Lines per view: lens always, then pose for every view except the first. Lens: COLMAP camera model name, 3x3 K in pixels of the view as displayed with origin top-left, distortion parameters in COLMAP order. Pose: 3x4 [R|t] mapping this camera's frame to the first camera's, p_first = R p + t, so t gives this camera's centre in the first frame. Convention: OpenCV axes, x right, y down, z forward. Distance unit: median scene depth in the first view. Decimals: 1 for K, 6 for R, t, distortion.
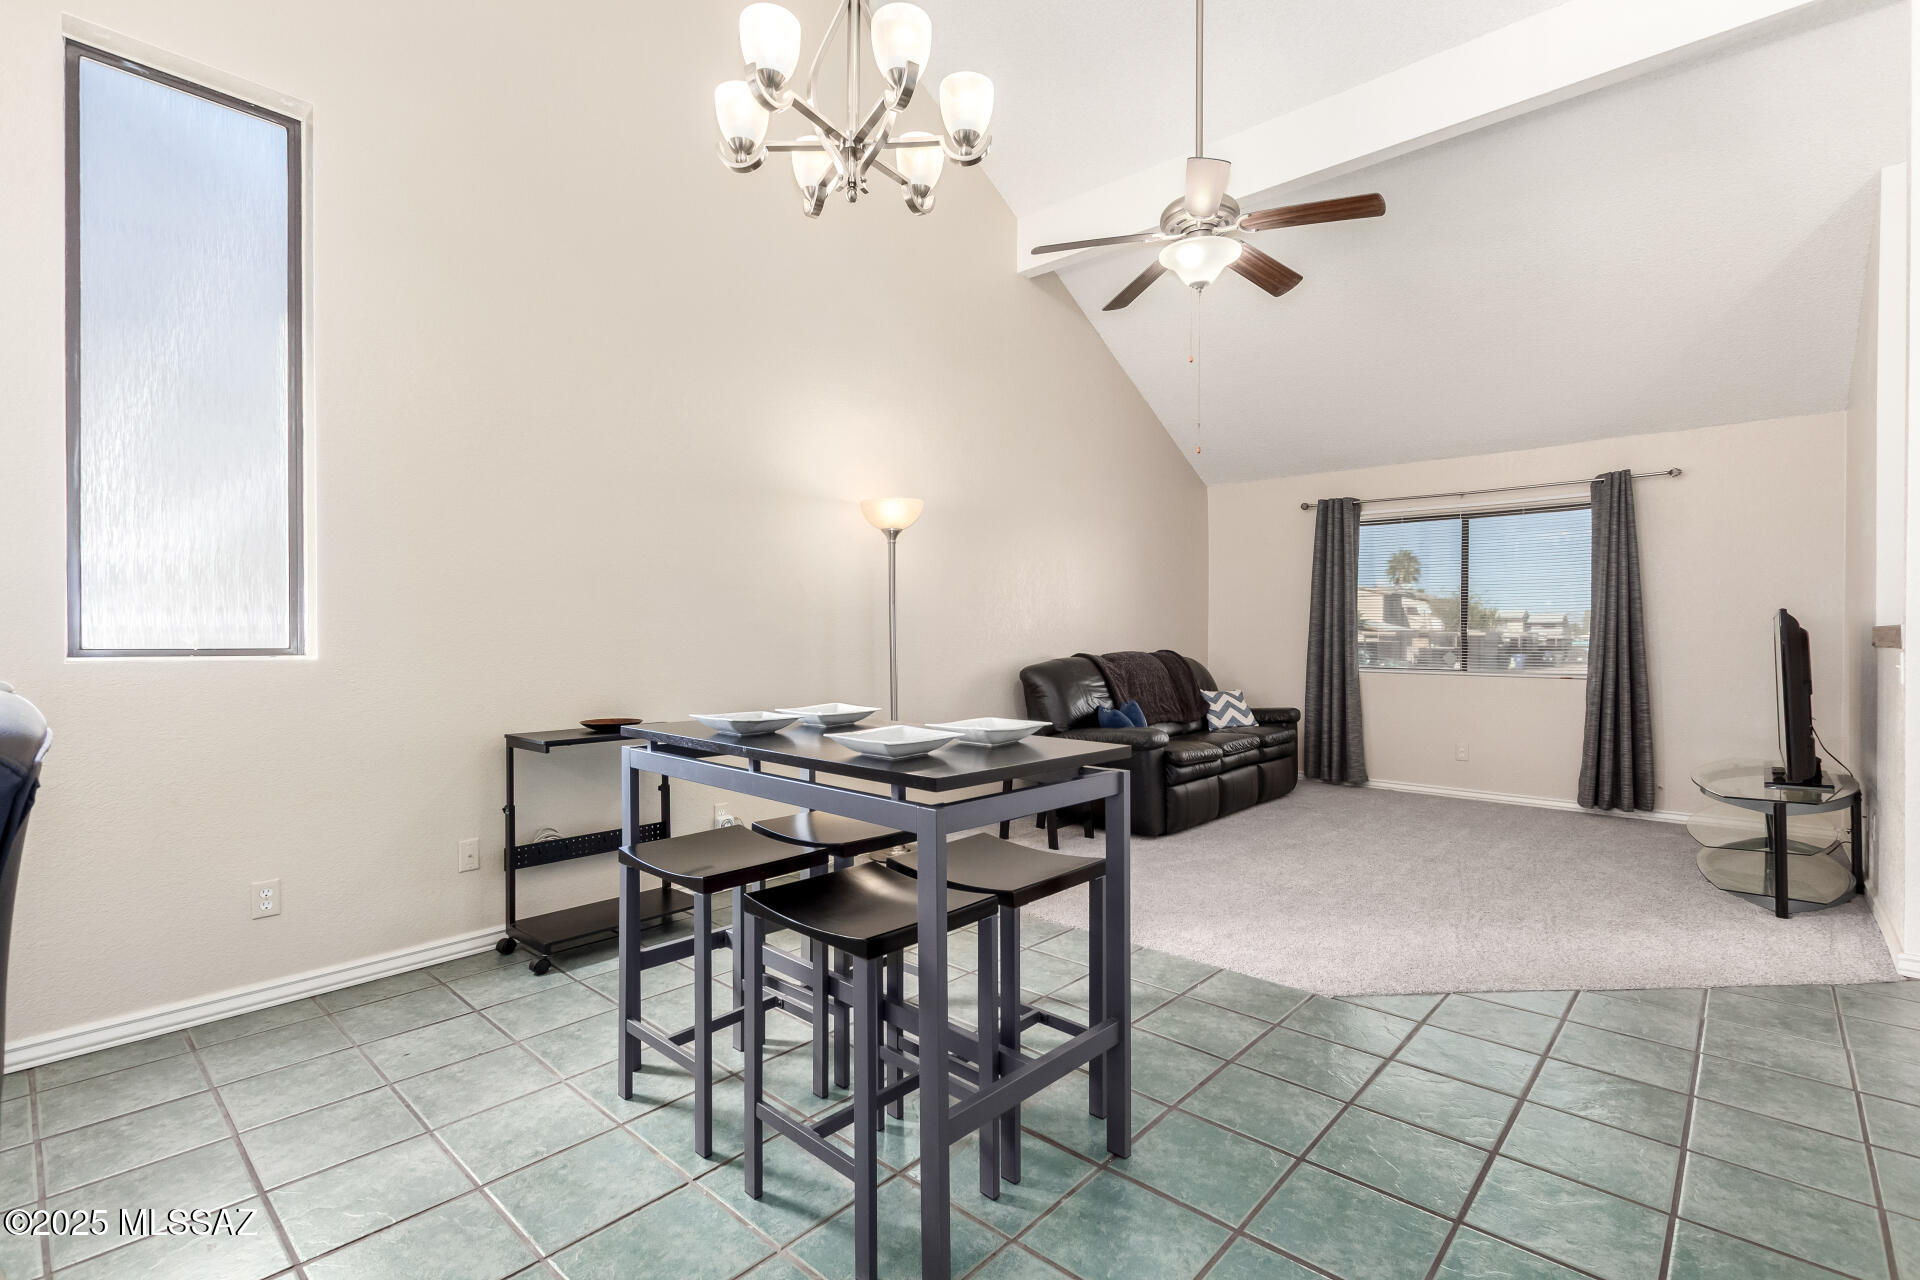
lens RADIAL K [[879.0, 0, 961.3], [0, 879.0, 644.8], [0, 0, 1]] dist [0.010918, -0.003904]
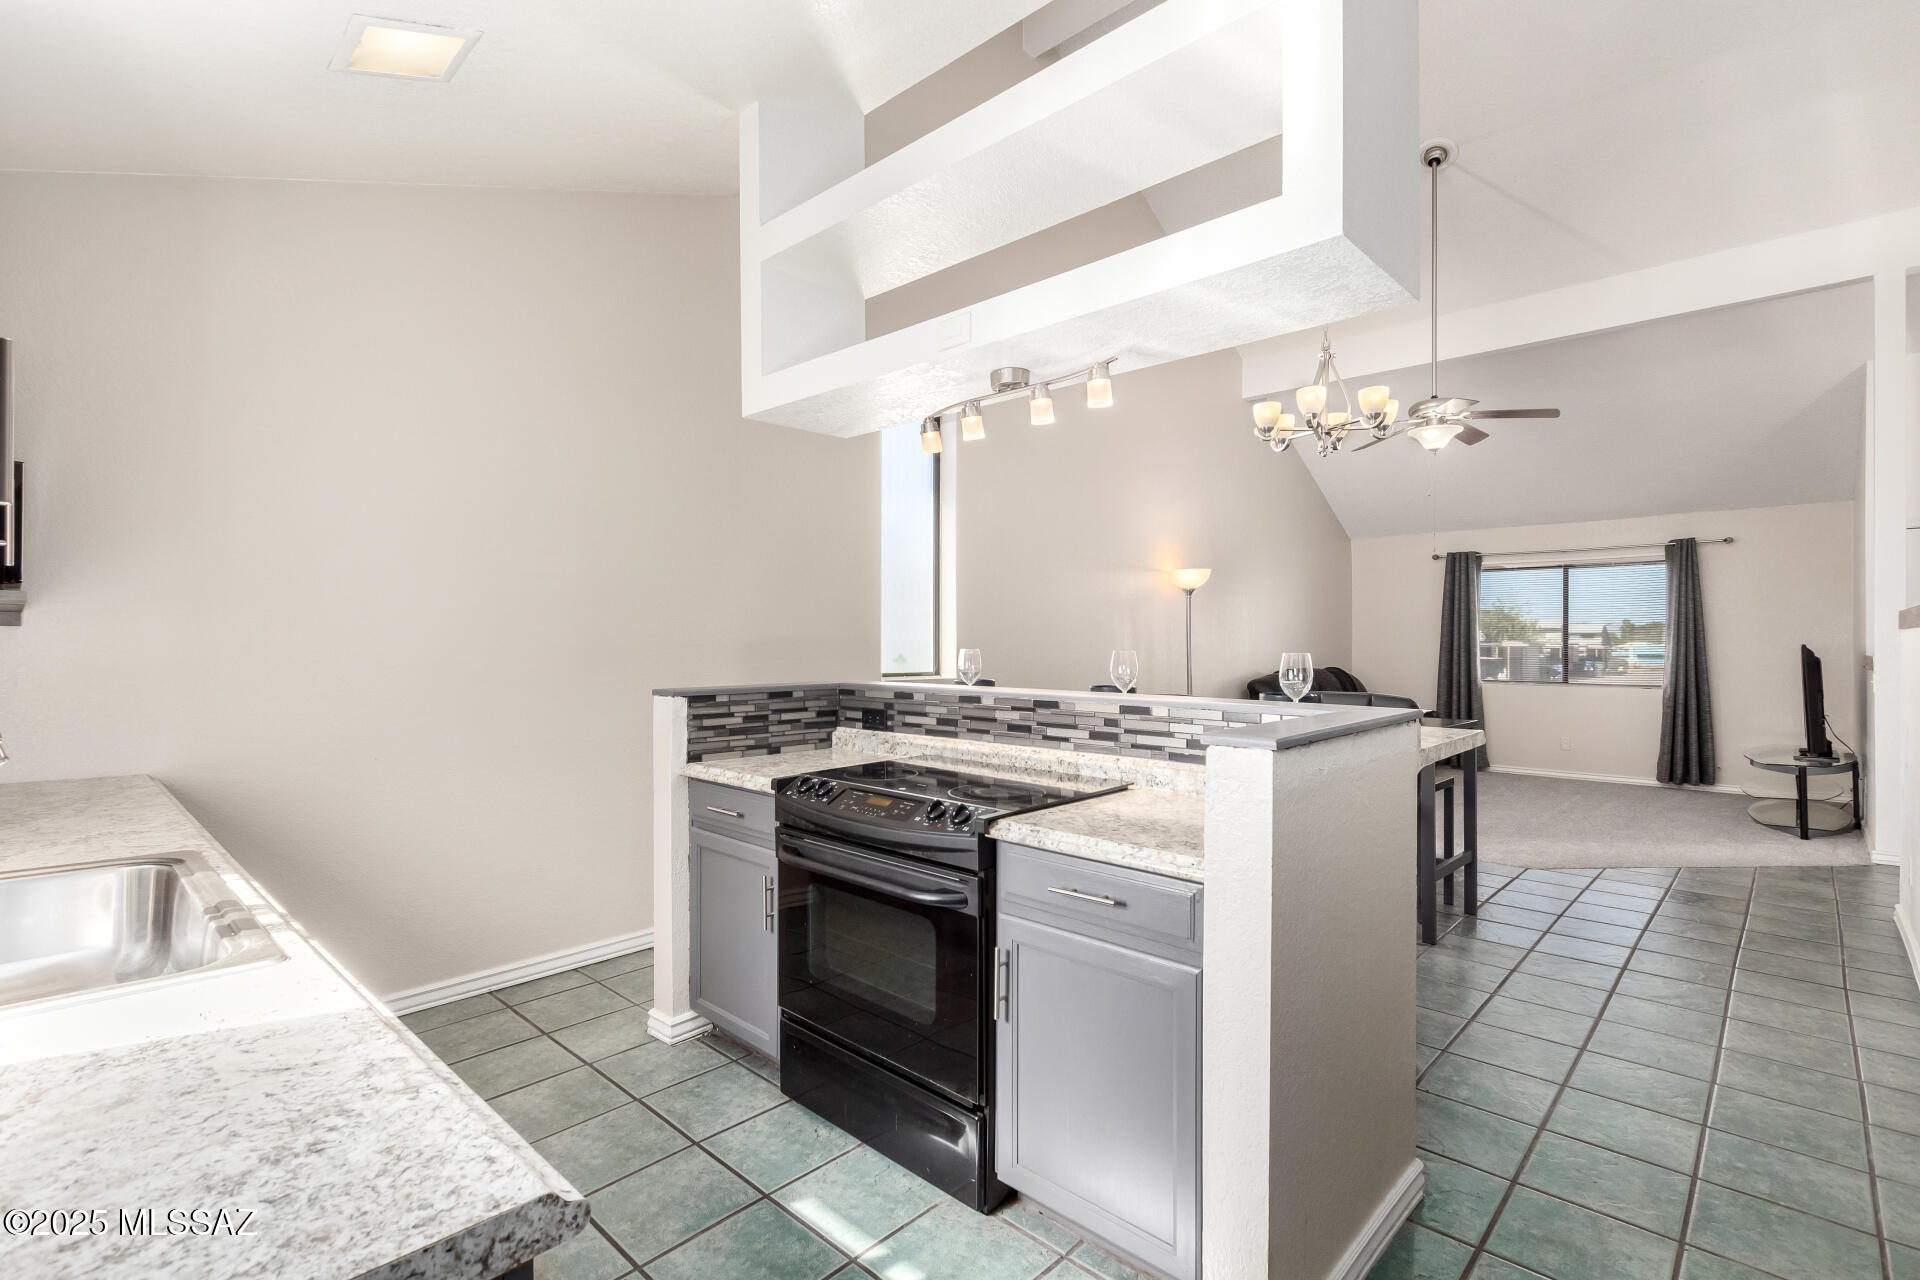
lens RADIAL K [[879.0, 0, 958.6], [0, 879.0, 649.9], [0, 0, 1]] dist [0.010918, -0.003904]
pose [[0.999612, -0.002451, -0.027759, -0.347220], [0.002283, 0.999979, -0.006090, -0.016070], [0.027773, 0.006024, 0.999596, -0.402561]]
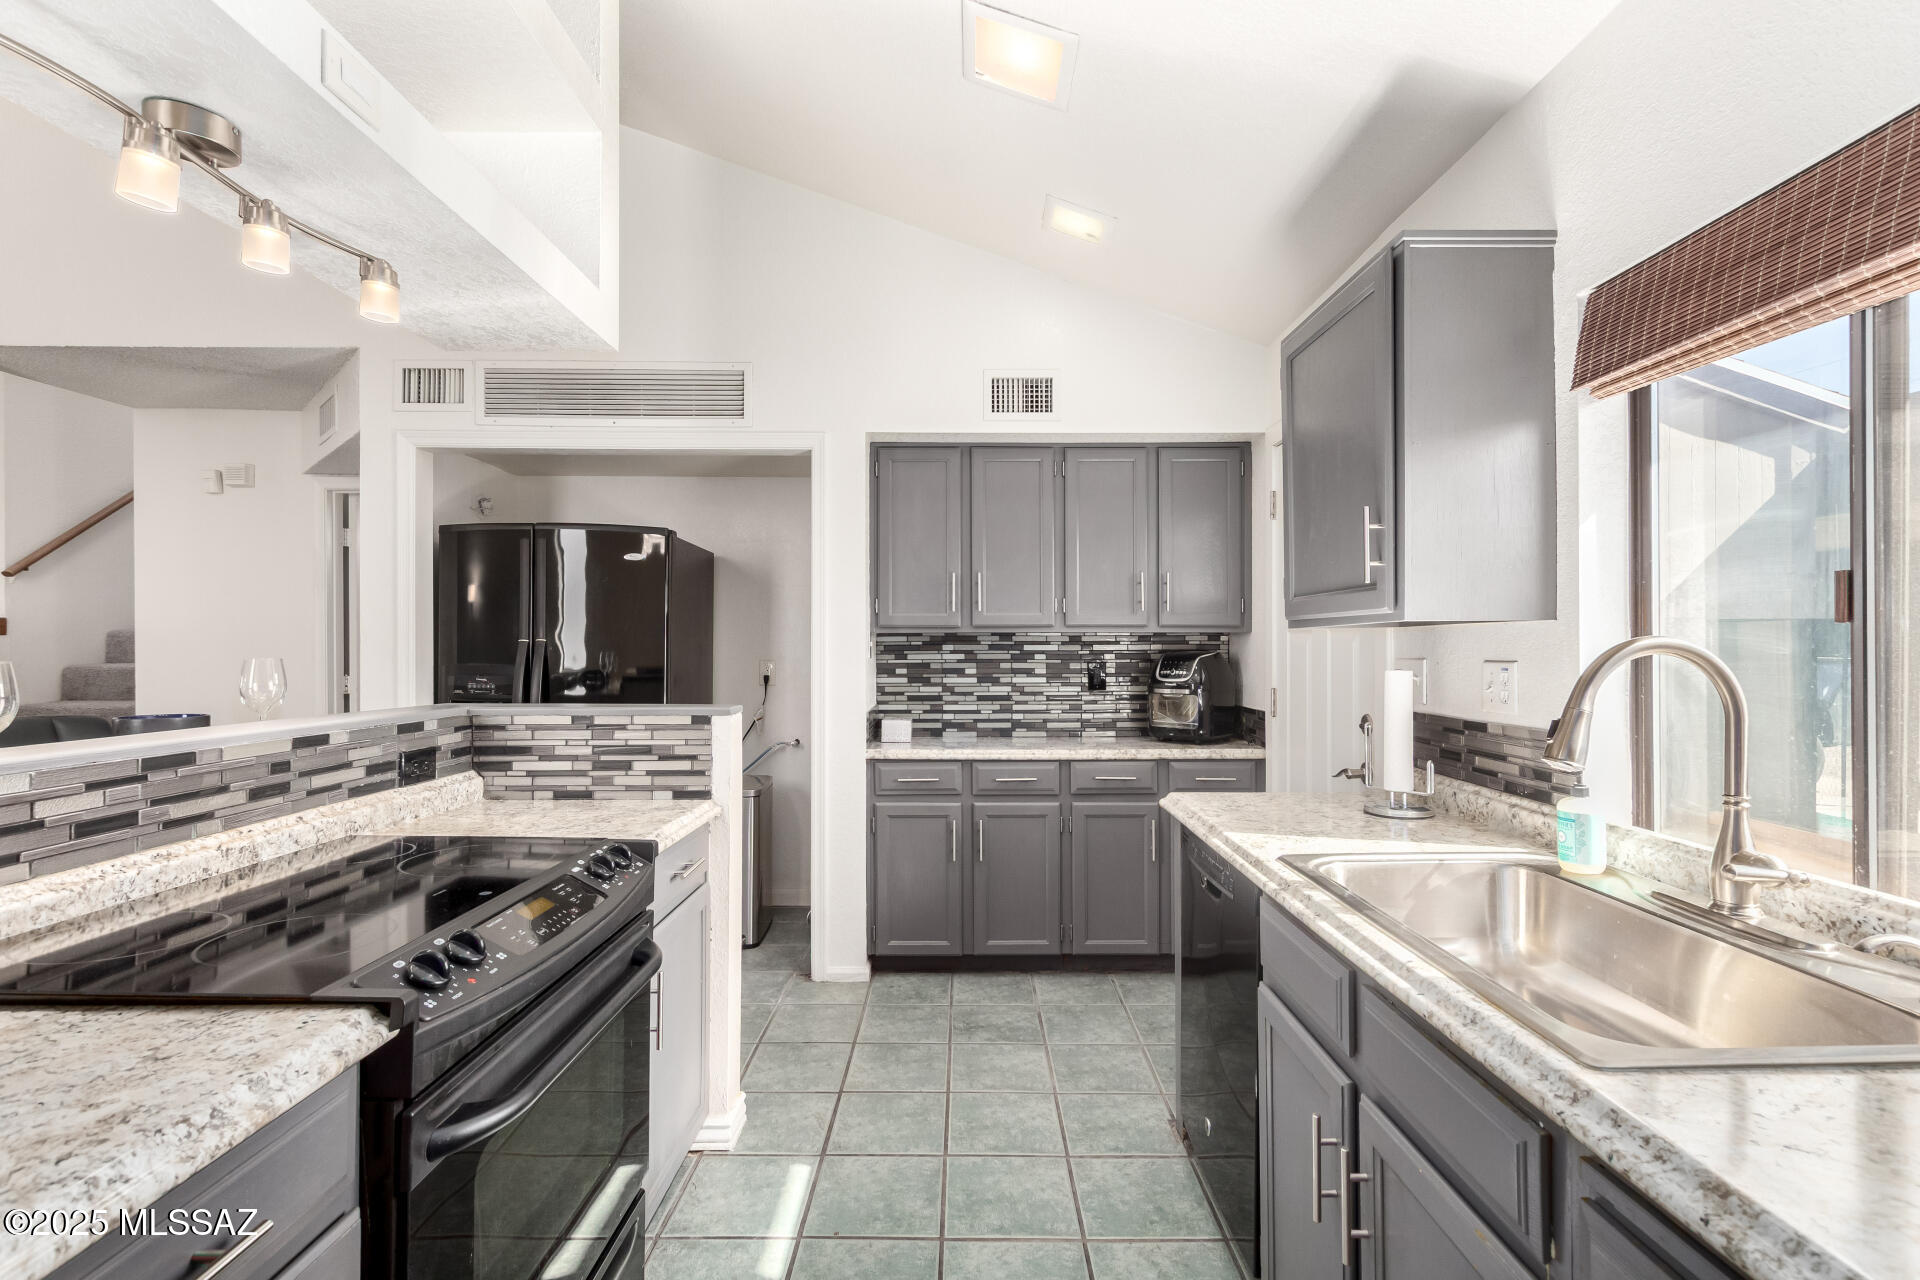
lens RADIAL K [[903.7, 0, 954.4], [0, 903.7, 643.3], [0, 0, 1]] dist [0.009275, -0.001559]
pose [[-0.670900, 0.001606, 0.741546, -0.664612], [0.011042, 0.999908, 0.007824, -0.023361], [-0.741466, 0.013437, -0.670856, 0.088715]]
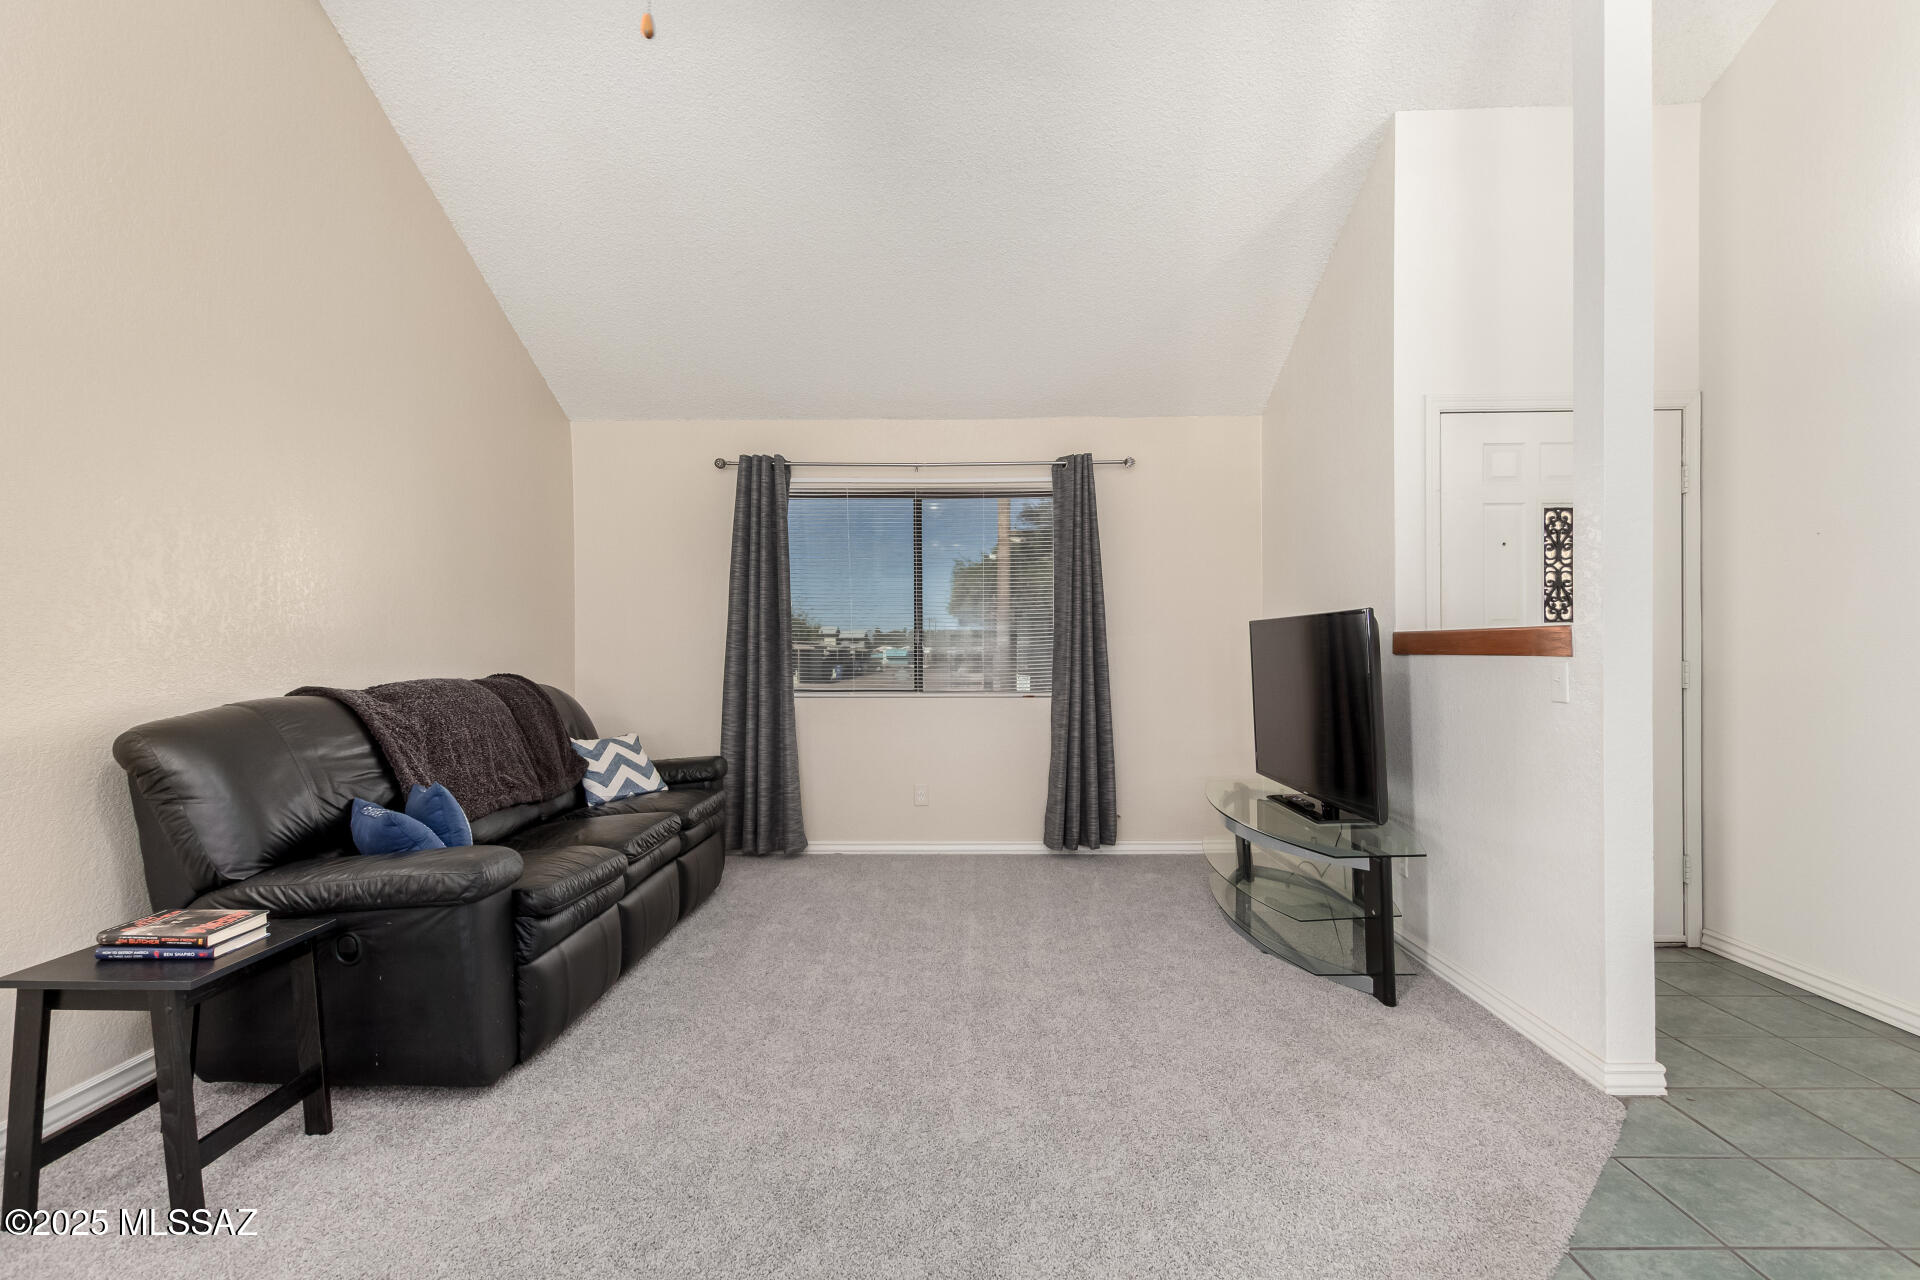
lens RADIAL K [[879.0, 0, 964.1], [0, 879.0, 653.2], [0, 0, 1]] dist [0.010918, -0.003904]
pose [[0.751003, -0.008476, 0.660244, 0.090390], [0.013397, 0.999907, -0.002402, -0.002335], [-0.660163, 0.010649, 0.751047, 0.431921]]
